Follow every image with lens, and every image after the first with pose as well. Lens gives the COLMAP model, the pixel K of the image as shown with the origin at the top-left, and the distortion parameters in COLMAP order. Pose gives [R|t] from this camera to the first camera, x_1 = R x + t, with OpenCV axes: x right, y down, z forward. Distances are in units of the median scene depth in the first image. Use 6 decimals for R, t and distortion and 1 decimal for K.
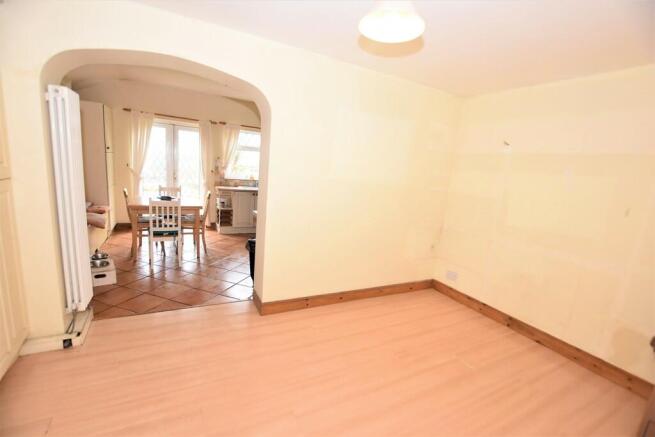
lens RADIAL K [[290.4, 0, 327.5], [0, 290.4, 218.5], [0, 0, 1]] dist [0.000148, 0.000055]
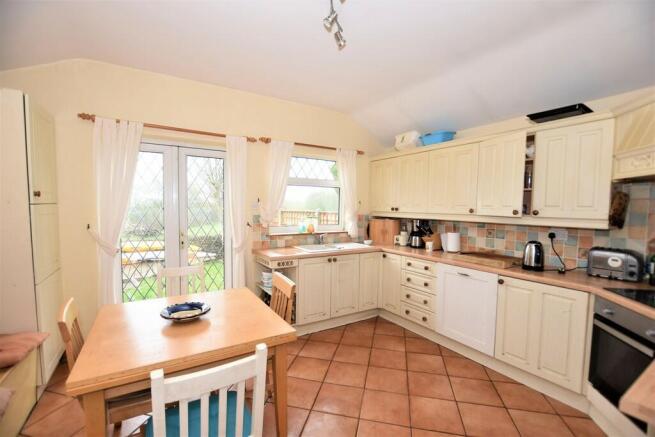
lens RADIAL K [[290.4, 0, 327.5], [0, 290.4, 218.5], [0, 0, 1]] dist [0.000148, 0.000055]
pose [[0.993510, -0.078494, 0.082316, -0.298498], [0.087254, 0.990220, -0.108867, -0.102690], [-0.072965, 0.115343, 0.990642, 0.441724]]
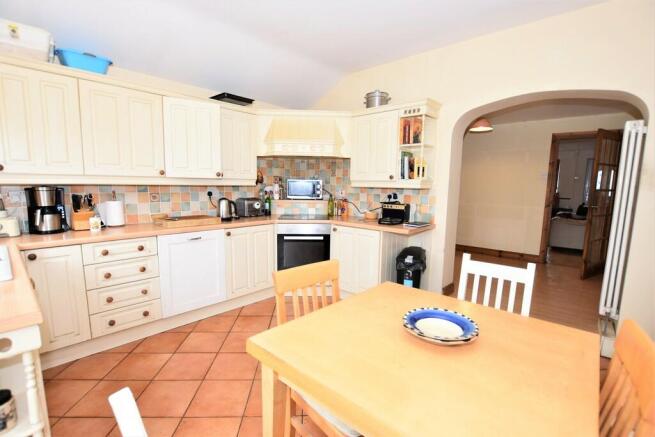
lens RADIAL K [[307.3, 0, 327.5], [0, 307.3, 218.5], [0, 0, 1]] dist [0.000244, 0.000042]
pose [[-0.334617, -0.201087, 0.920649, -0.571485], [0.106563, 0.962627, 0.248987, -0.178353], [-0.936310, 0.181422, -0.300683, 0.876355]]
